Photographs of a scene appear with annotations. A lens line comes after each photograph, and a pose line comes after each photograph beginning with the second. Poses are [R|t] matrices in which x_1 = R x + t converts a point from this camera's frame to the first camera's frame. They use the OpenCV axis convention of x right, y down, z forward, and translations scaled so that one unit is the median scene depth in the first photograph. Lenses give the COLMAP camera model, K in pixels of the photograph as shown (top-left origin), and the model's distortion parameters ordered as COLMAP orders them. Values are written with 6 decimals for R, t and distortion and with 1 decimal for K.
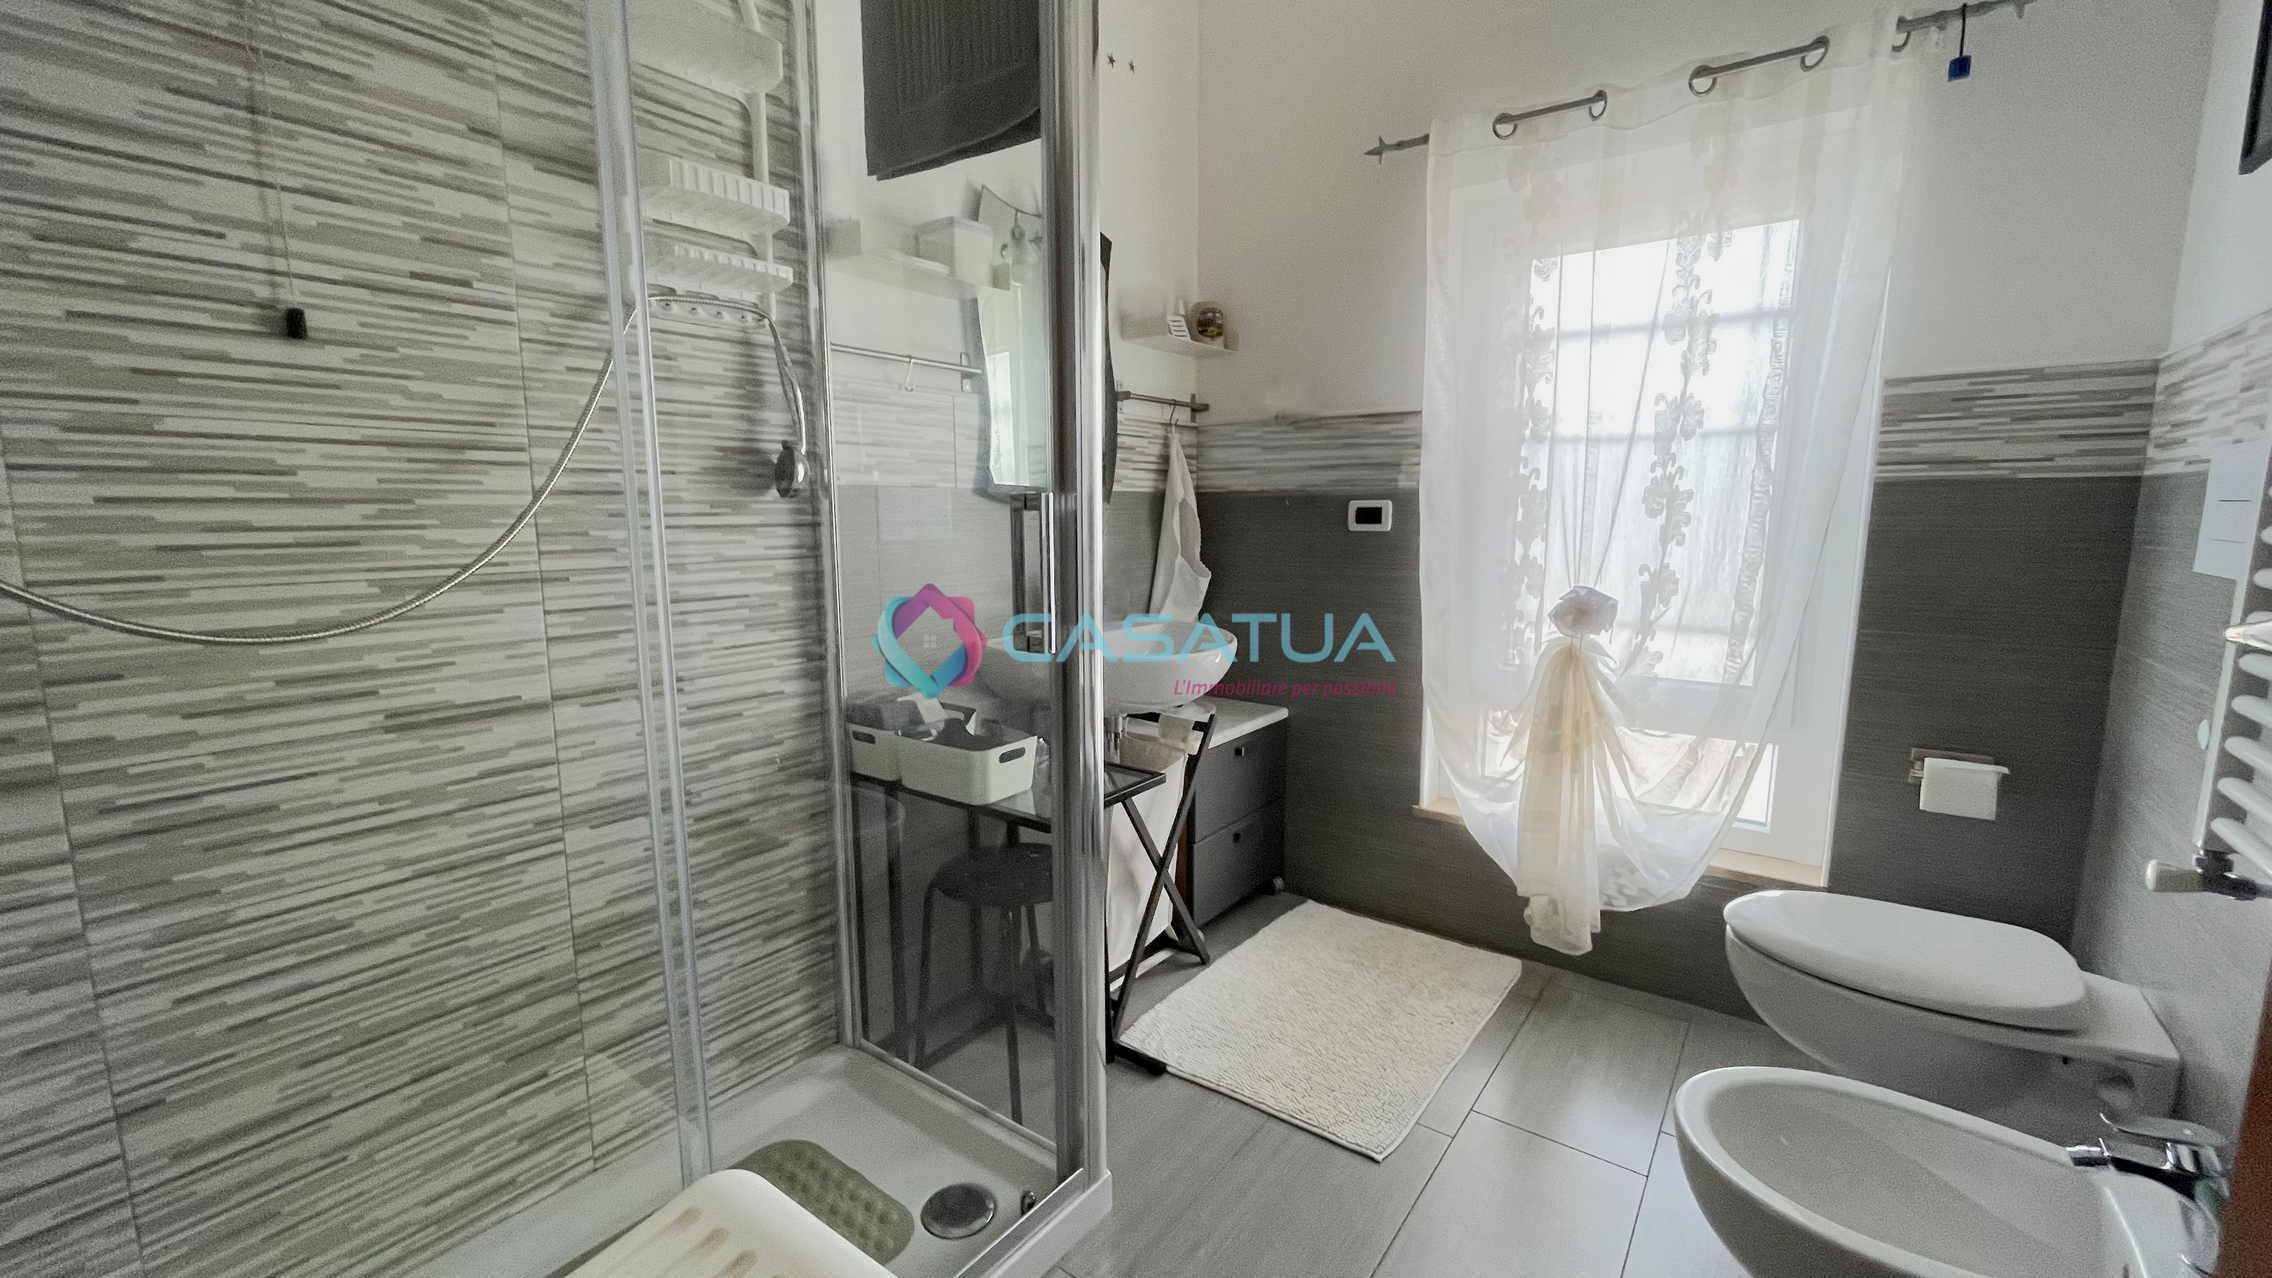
lens RADIAL K [[914.4, 0, 1147.4], [0, 914.4, 628.0], [0, 0, 1]] dist [-0.002998, 0.000928]
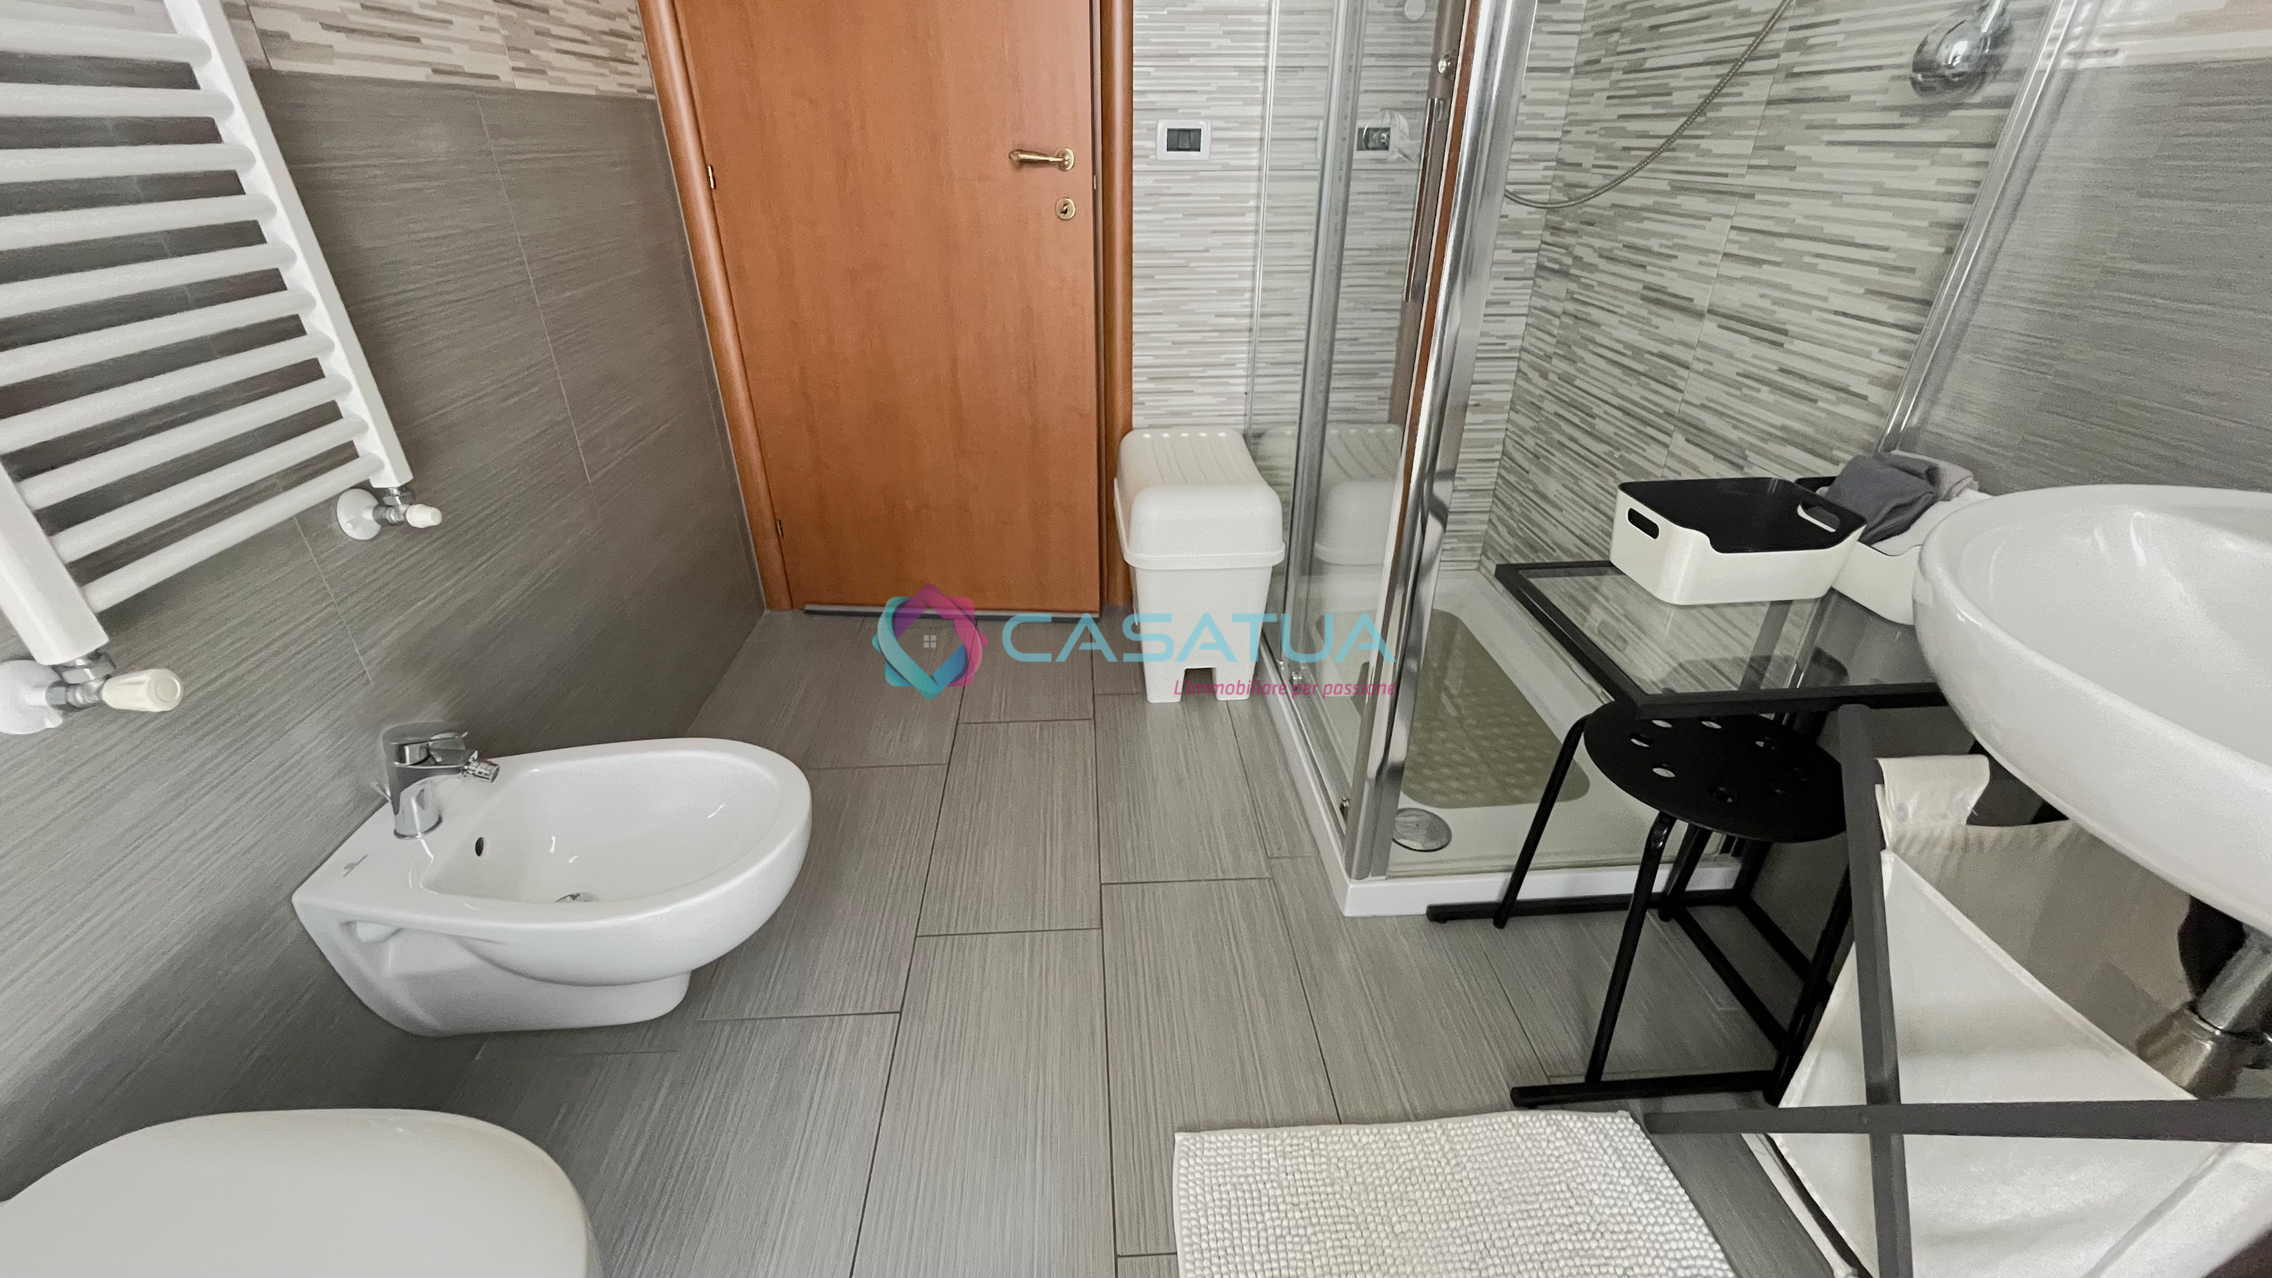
lens RADIAL K [[914.4, 0, 1147.4], [0, 914.4, 628.0], [0, 0, 1]] dist [-0.002998, 0.000928]
pose [[-0.762187, 0.307214, -0.569817, 0.666592], [-0.086442, 0.824038, 0.559901, -0.178075], [0.641560, 0.476006, -0.601514, 1.476335]]
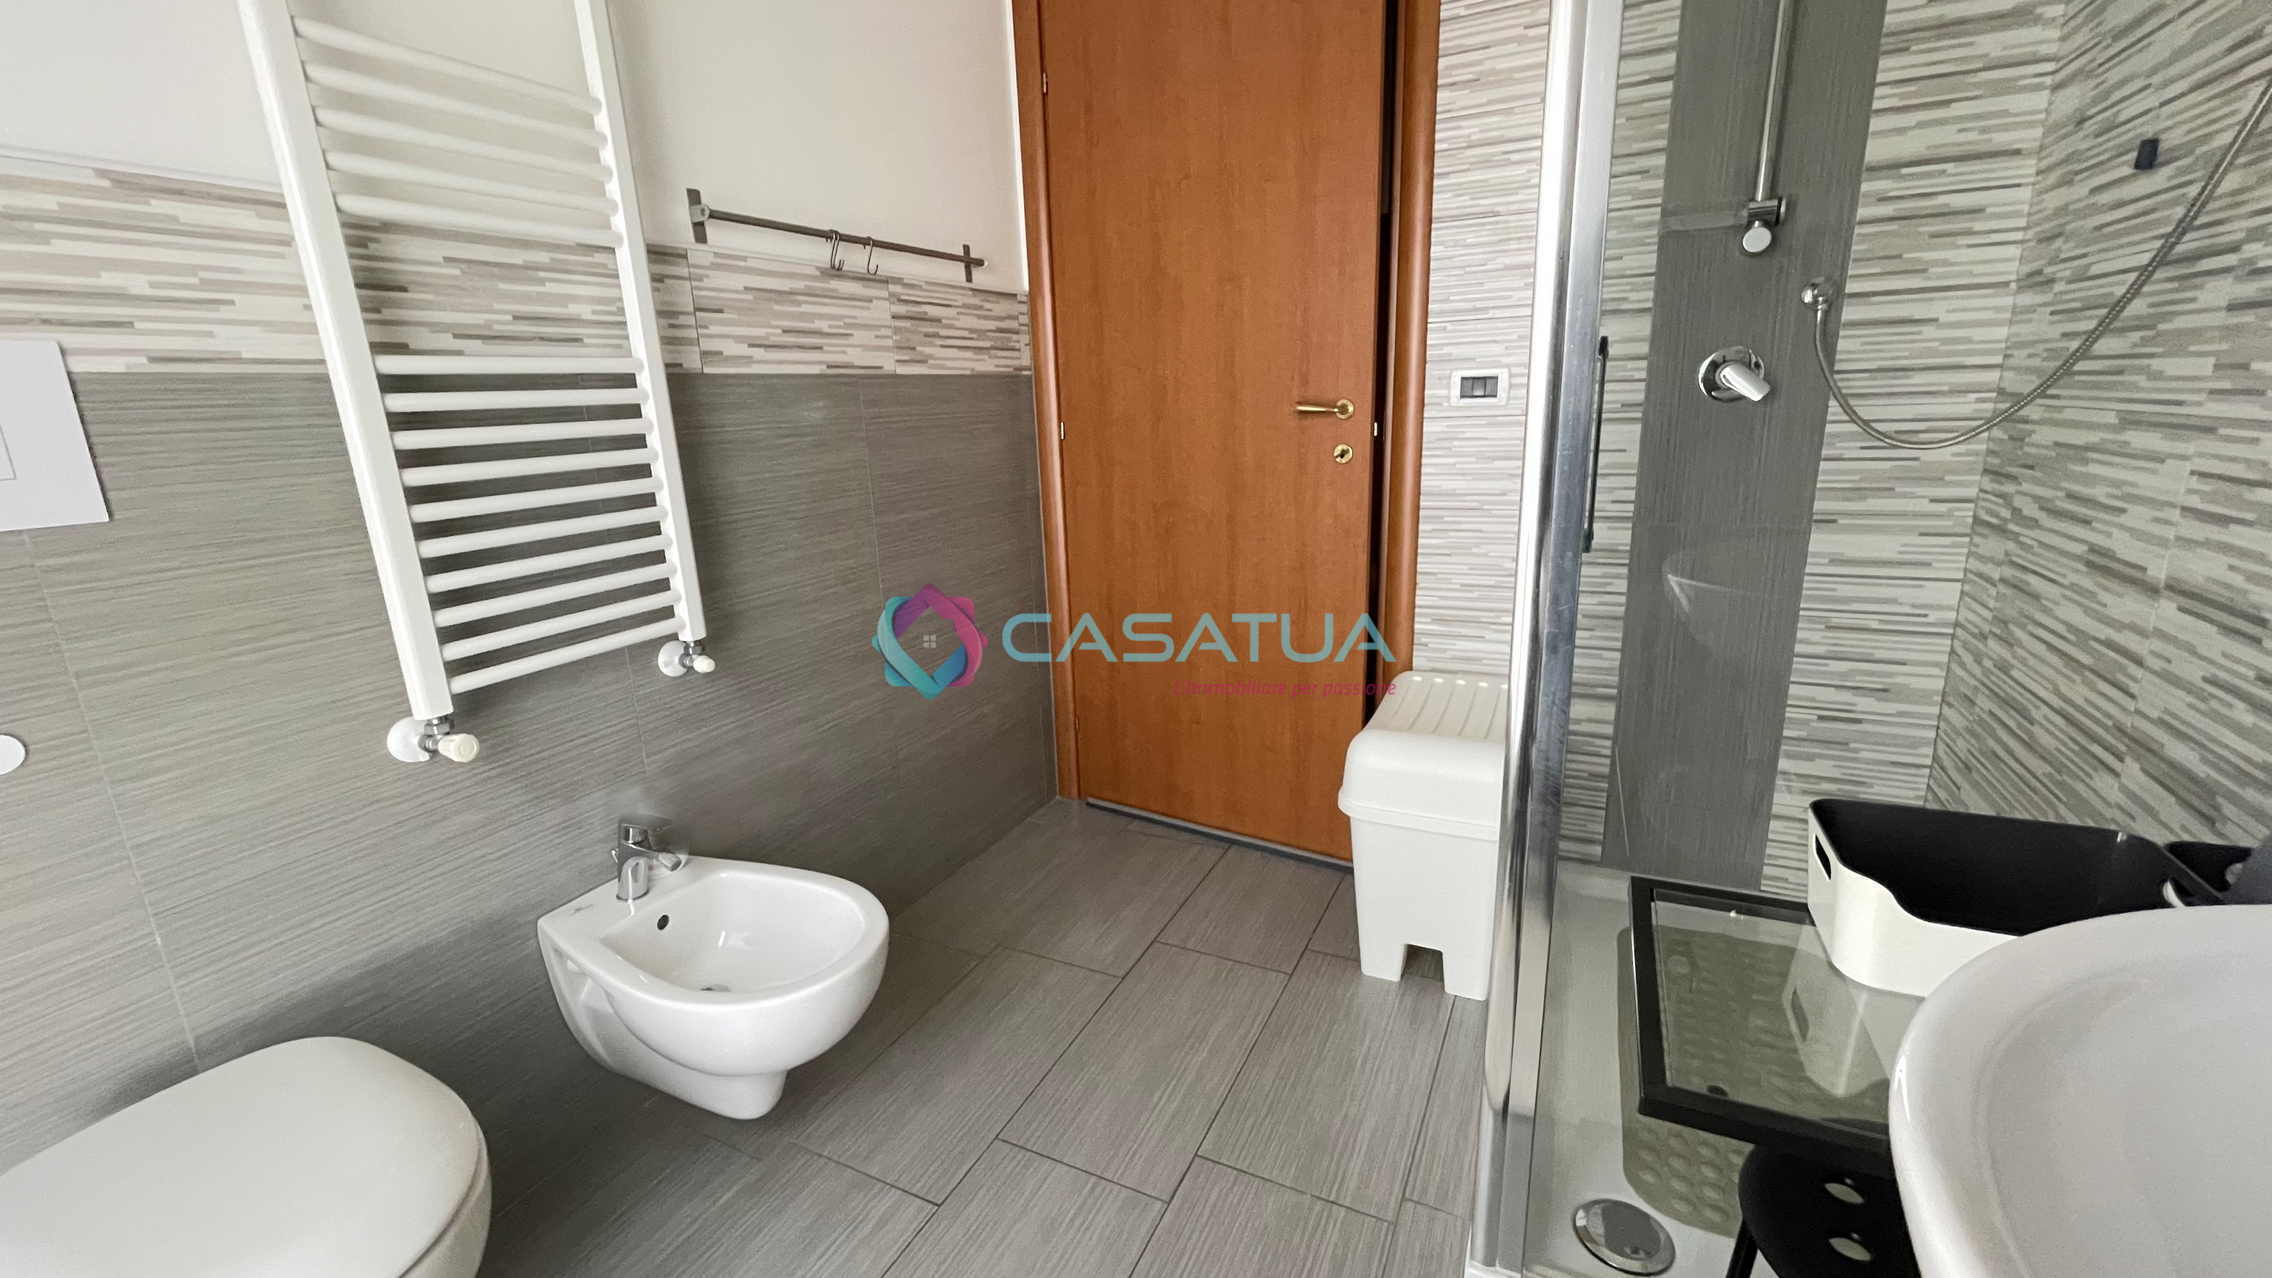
lens RADIAL K [[945.8, 0, 1135.2], [0, 945.8, 633.8], [0, 0, 1]] dist [0.007090, -0.006779]
pose [[-0.983825, 0.078726, -0.160904, 0.349399], [0.014717, 0.930735, 0.365399, -0.196258], [0.178526, 0.357121, -0.916839, 1.652585]]
